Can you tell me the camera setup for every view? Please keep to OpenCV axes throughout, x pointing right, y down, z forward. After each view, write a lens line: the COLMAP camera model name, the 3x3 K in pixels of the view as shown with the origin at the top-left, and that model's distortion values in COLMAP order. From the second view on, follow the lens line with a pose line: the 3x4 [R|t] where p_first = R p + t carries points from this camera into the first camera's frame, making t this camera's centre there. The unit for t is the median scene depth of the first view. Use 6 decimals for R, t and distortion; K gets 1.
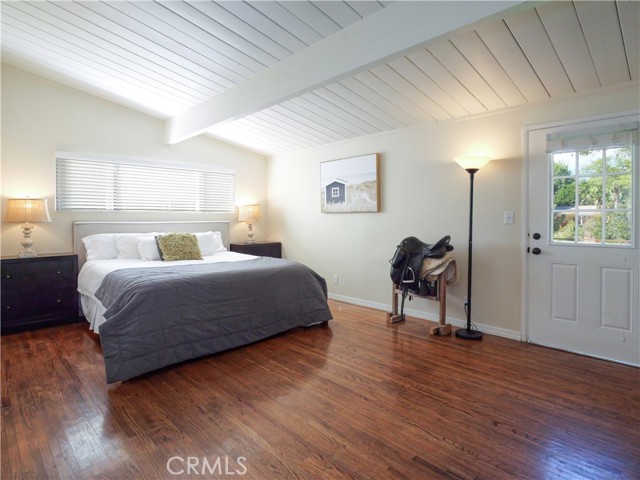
lens RADIAL K [[344.5, 0, 318.6], [0, 344.5, 243.1], [0, 0, 1]] dist [-0.011656, 0.000447]
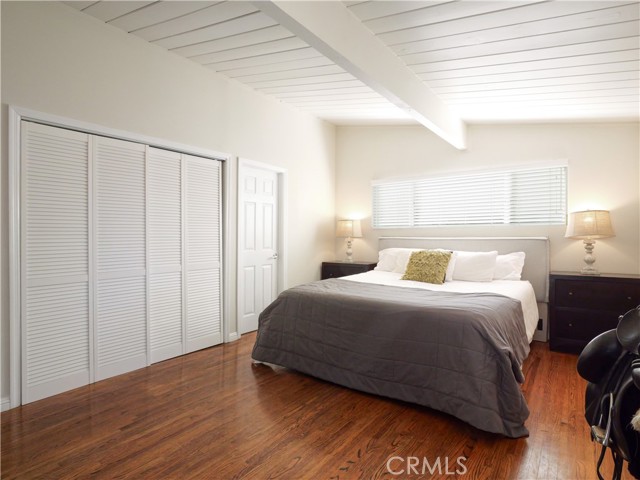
lens RADIAL K [[356.6, 0, 320.0], [0, 356.6, 240.0], [0, 0, 1]] dist [-0.003858, -0.000697]
pose [[0.161697, 0.014084, -0.986740, 0.575473], [-0.067597, 0.997708, 0.003163, -0.050871], [0.984523, 0.066189, 0.162278, 0.730499]]
